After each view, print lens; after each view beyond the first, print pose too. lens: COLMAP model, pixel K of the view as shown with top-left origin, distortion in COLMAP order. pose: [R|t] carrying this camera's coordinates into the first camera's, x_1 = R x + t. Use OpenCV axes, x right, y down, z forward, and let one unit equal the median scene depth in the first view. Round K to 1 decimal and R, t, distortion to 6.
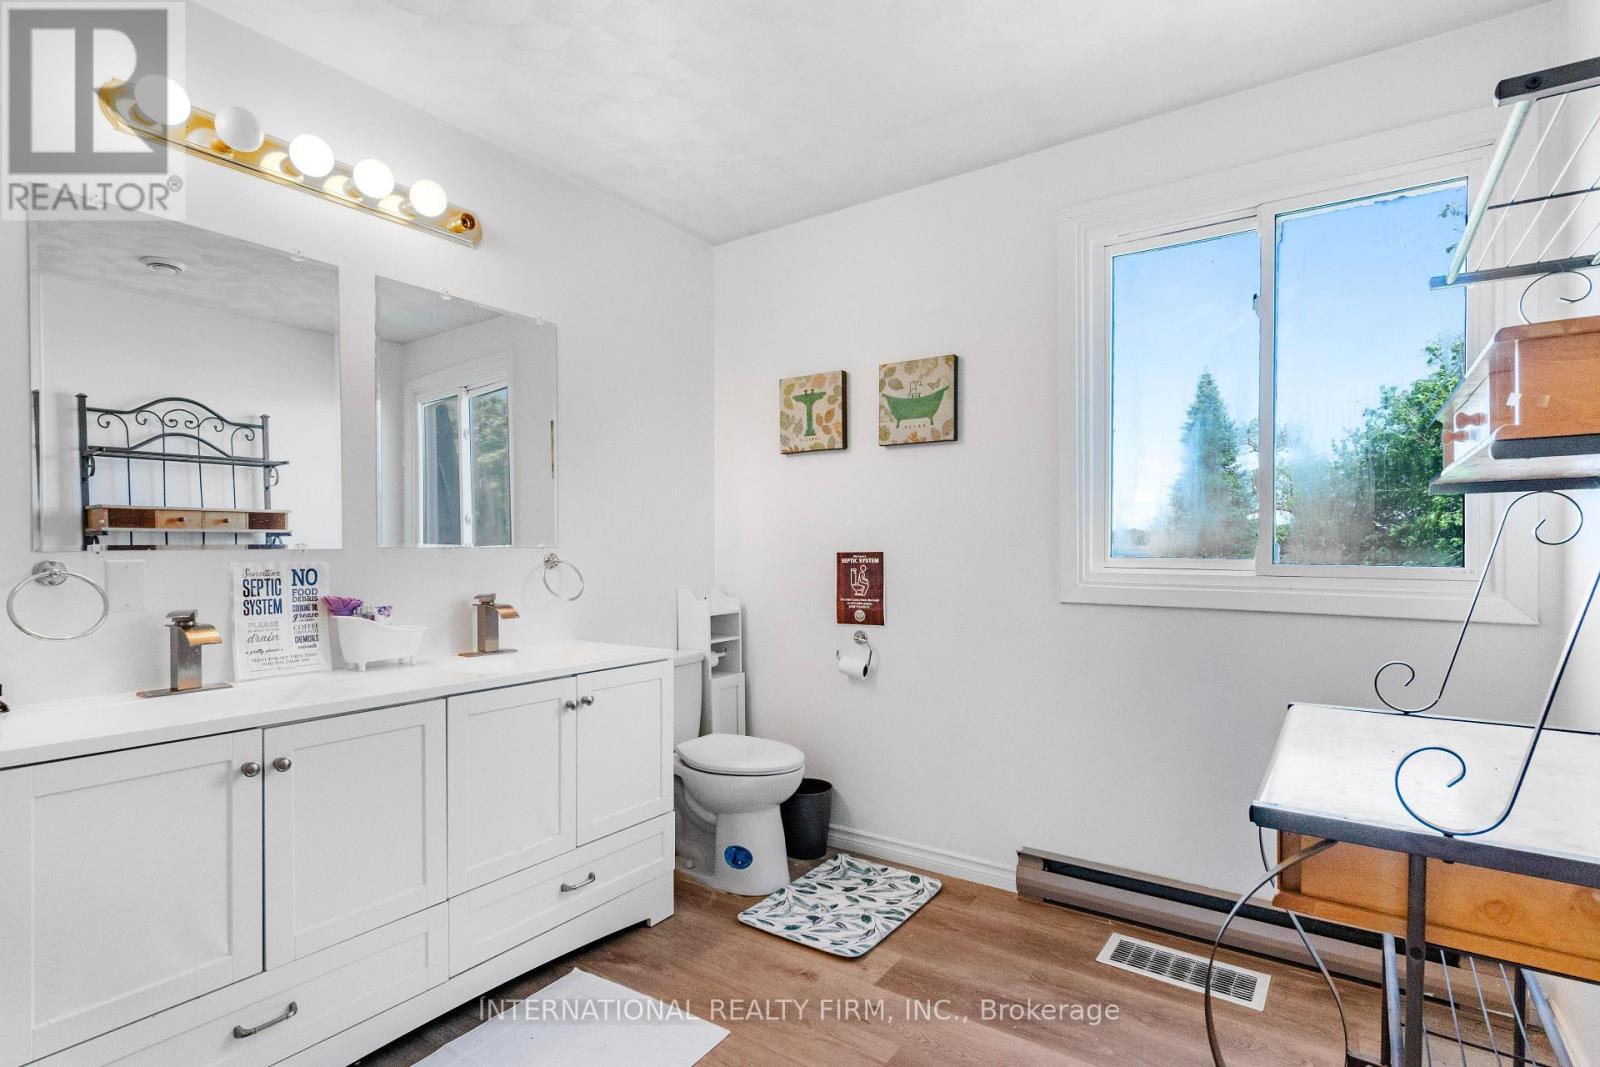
lens RADIAL K [[775.8, 0, 788.9], [0, 775.8, 564.2], [0, 0, 1]] dist [0.001483, -0.000442]
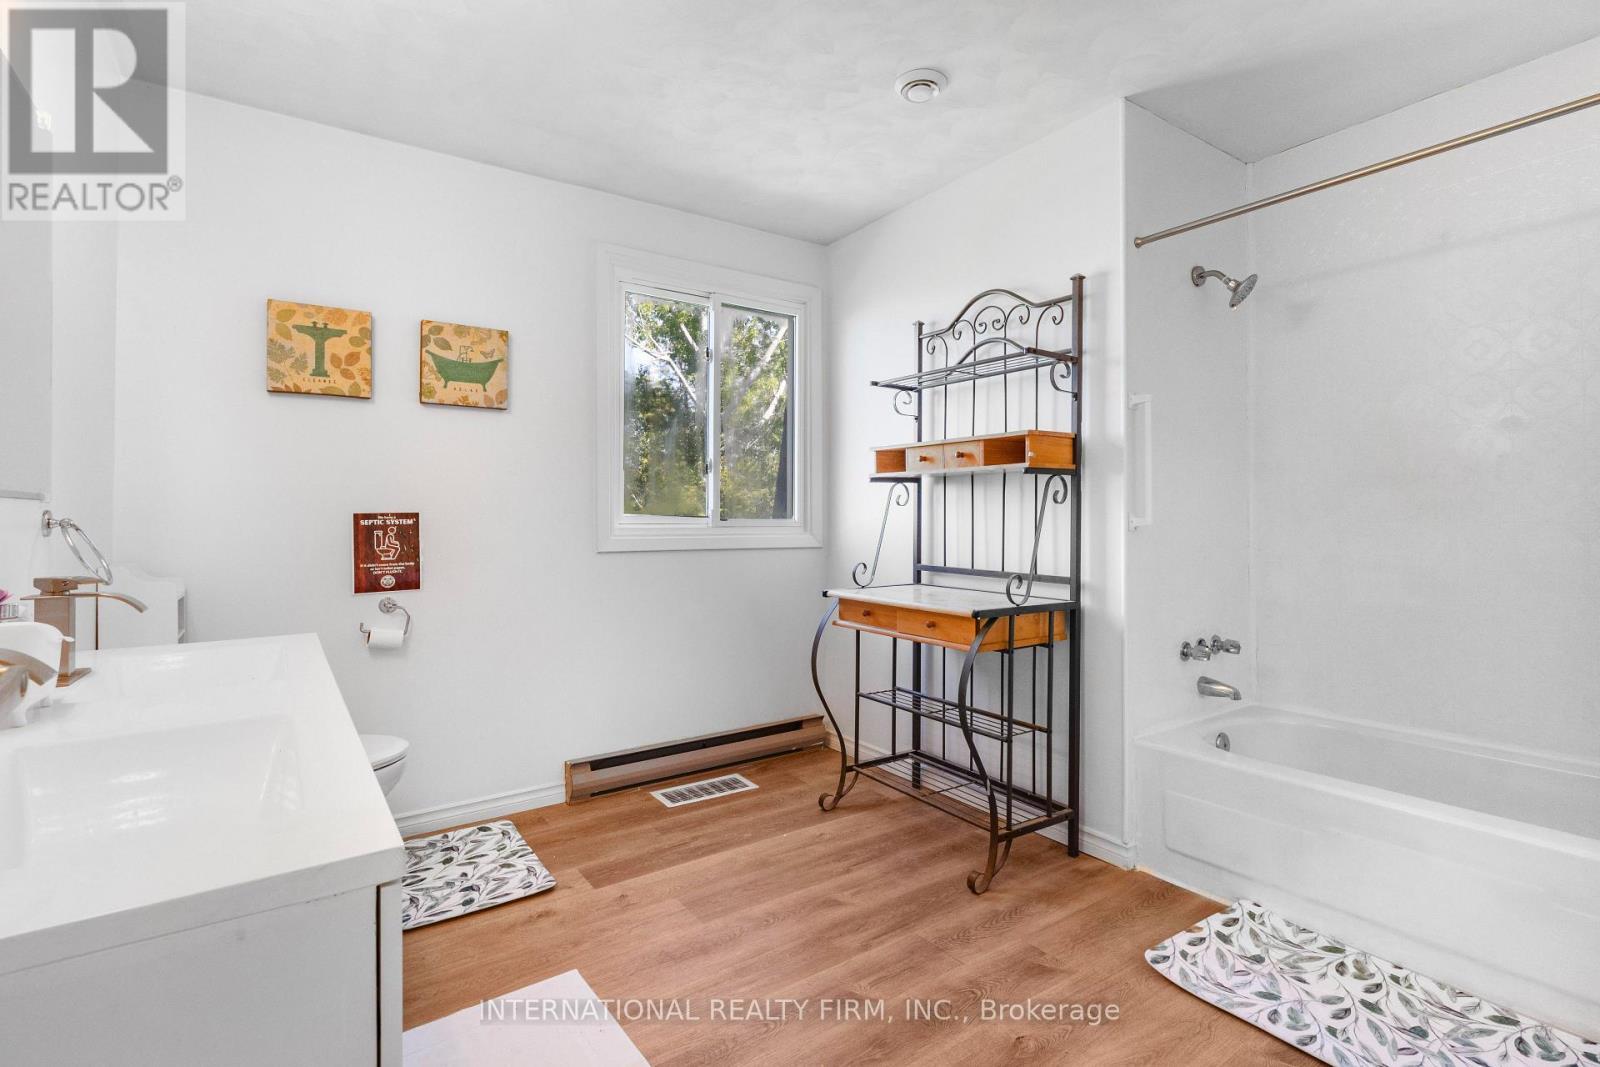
lens RADIAL K [[775.8, 0, 797.3], [0, 775.8, 520.6], [0, 0, 1]] dist [0.001483, -0.000442]
pose [[0.344640, -0.006778, 0.938710, -0.640111], [0.023822, 0.999715, -0.001528, 0.006973], [-0.938433, 0.022888, 0.344704, 0.235558]]
